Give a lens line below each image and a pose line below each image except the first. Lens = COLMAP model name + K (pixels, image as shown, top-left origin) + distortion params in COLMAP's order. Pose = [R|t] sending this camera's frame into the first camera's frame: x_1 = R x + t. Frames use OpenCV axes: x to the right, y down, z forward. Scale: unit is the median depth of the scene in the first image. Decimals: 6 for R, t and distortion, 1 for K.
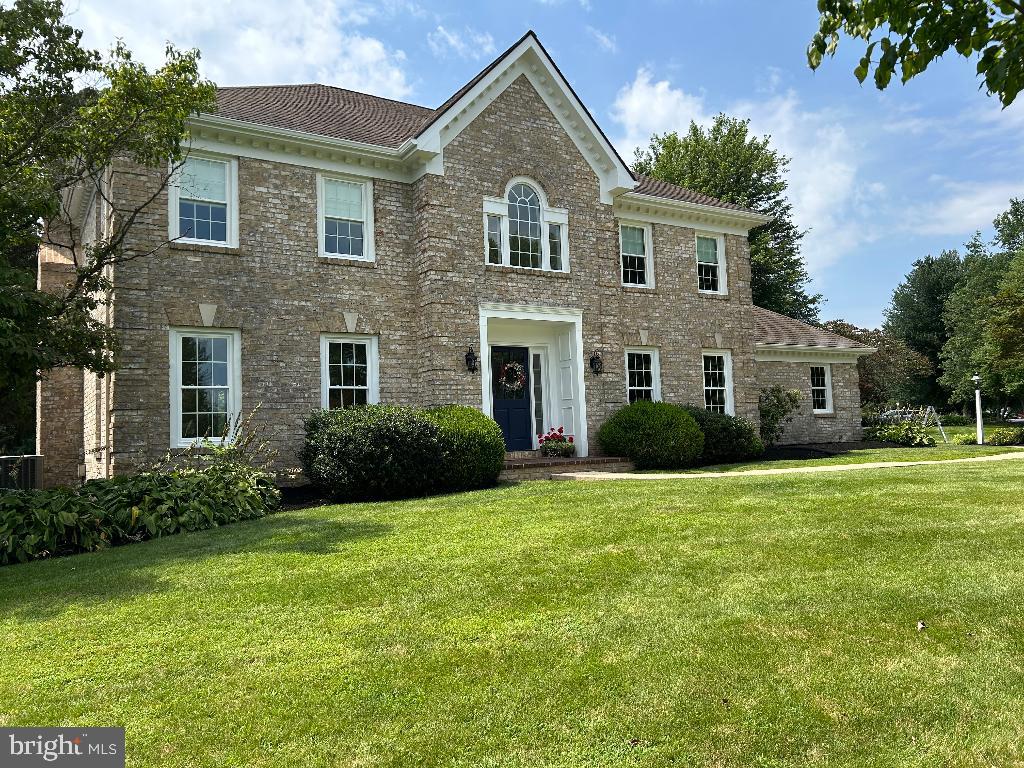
lens RADIAL K [[765.5, 0, 512.0], [0, 765.5, 384.0], [0, 0, 1]] dist [0.045371, -0.003361]
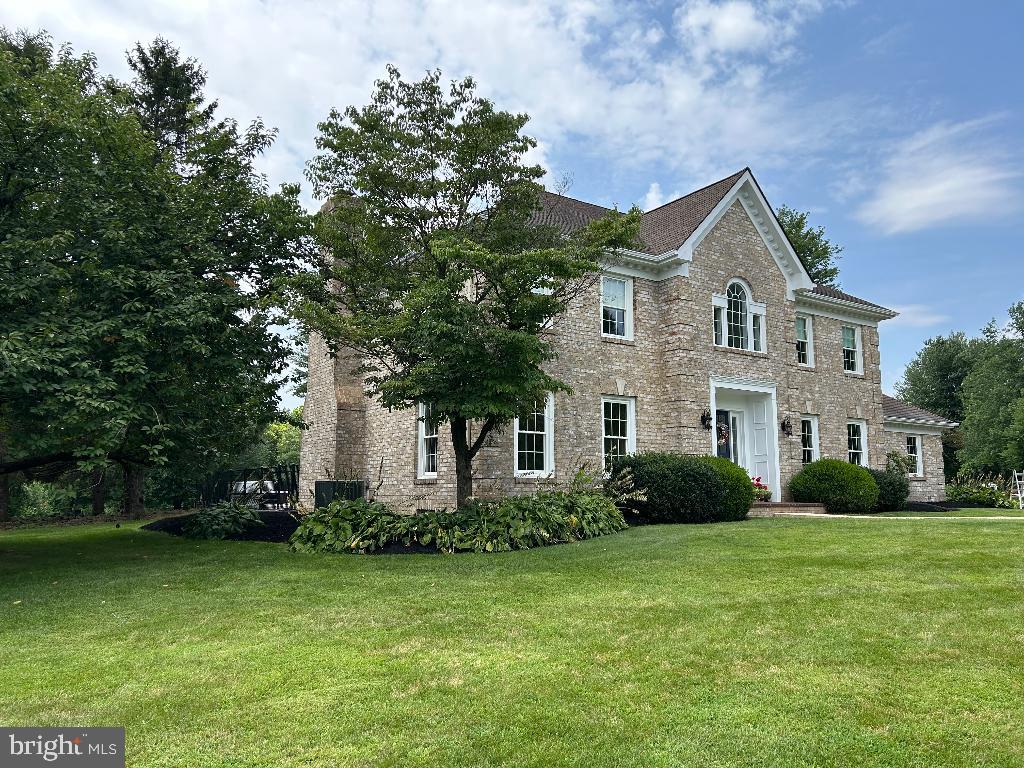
lens RADIAL K [[751.1, 0, 512.0], [0, 751.1, 384.0], [0, 0, 1]] dist [0.080045, -0.101589]
pose [[0.998969, 0.044714, 0.007874, -0.370166], [-0.044034, 0.996440, -0.071894, 0.012752], [-0.011061, 0.071473, 0.997381, -0.244011]]
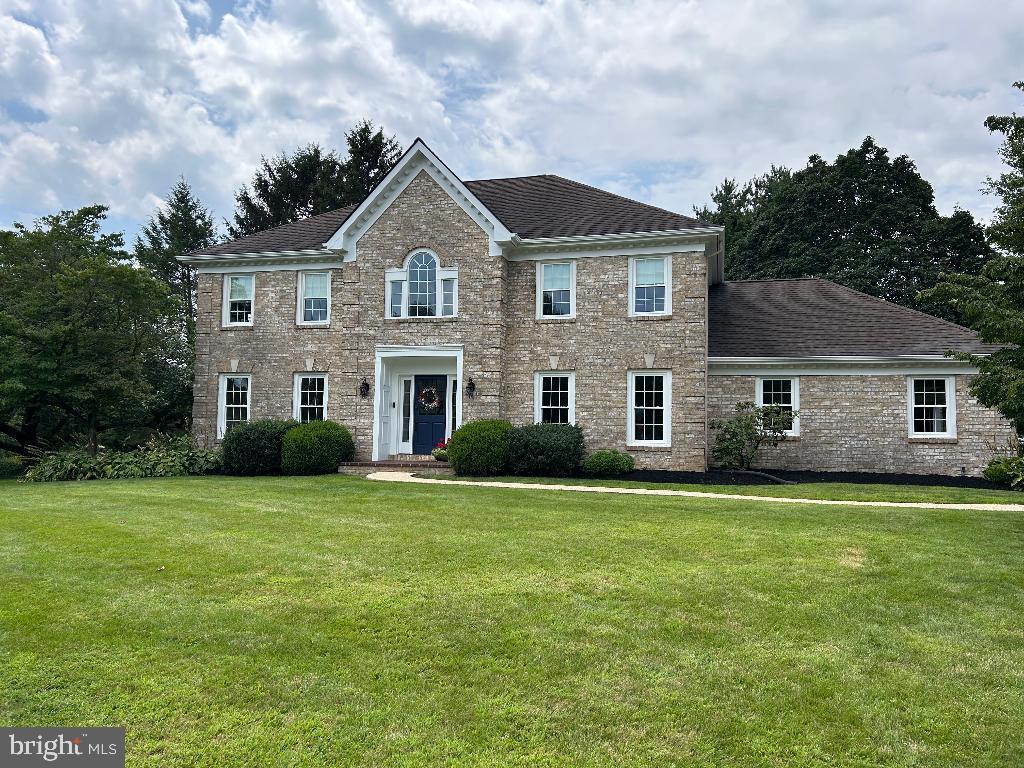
lens RADIAL K [[741.0, 0, 514.3], [0, 741.0, 395.9], [0, 0, 1]] dist [0.077251, -0.000172]
pose [[0.681609, 0.004138, -0.731705, 1.096000], [0.007340, 0.999895, 0.012492, -0.030507], [0.731679, -0.013886, 0.681507, 0.244235]]
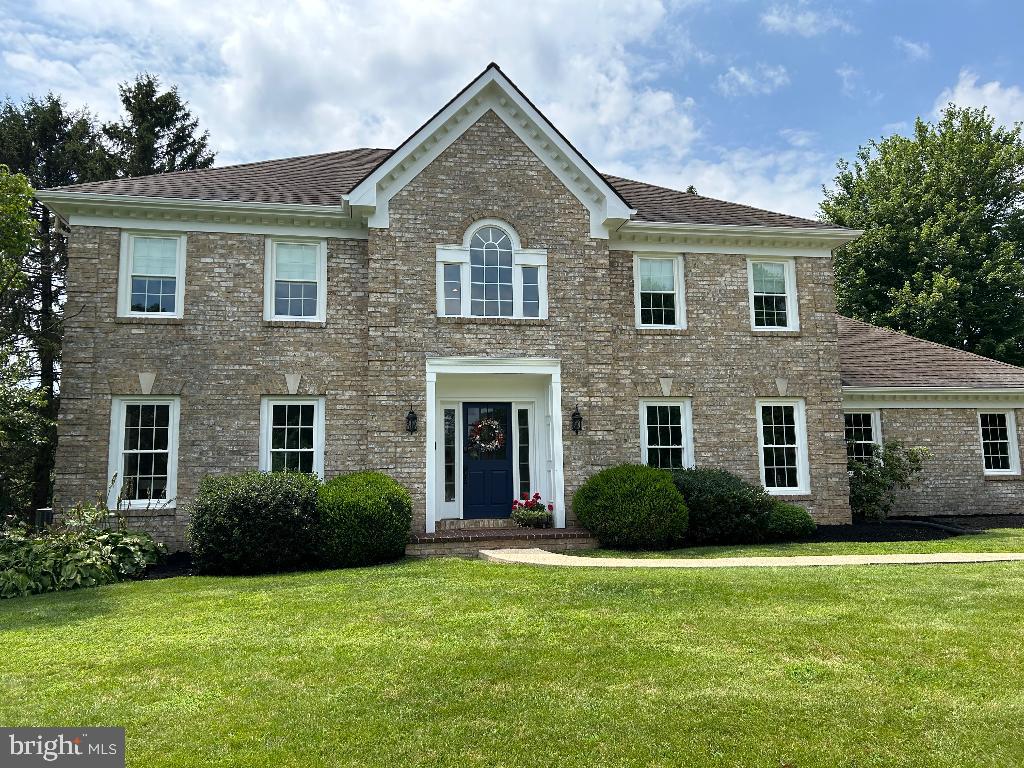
lens RADIAL K [[751.1, 0, 512.0], [0, 751.1, 384.0], [0, 0, 1]] dist [0.080045, -0.101589]
pose [[0.927784, -0.027837, -0.372077, 0.381215], [0.007781, 0.998440, -0.055296, -0.022407], [0.373036, 0.048408, 0.926553, 0.185587]]
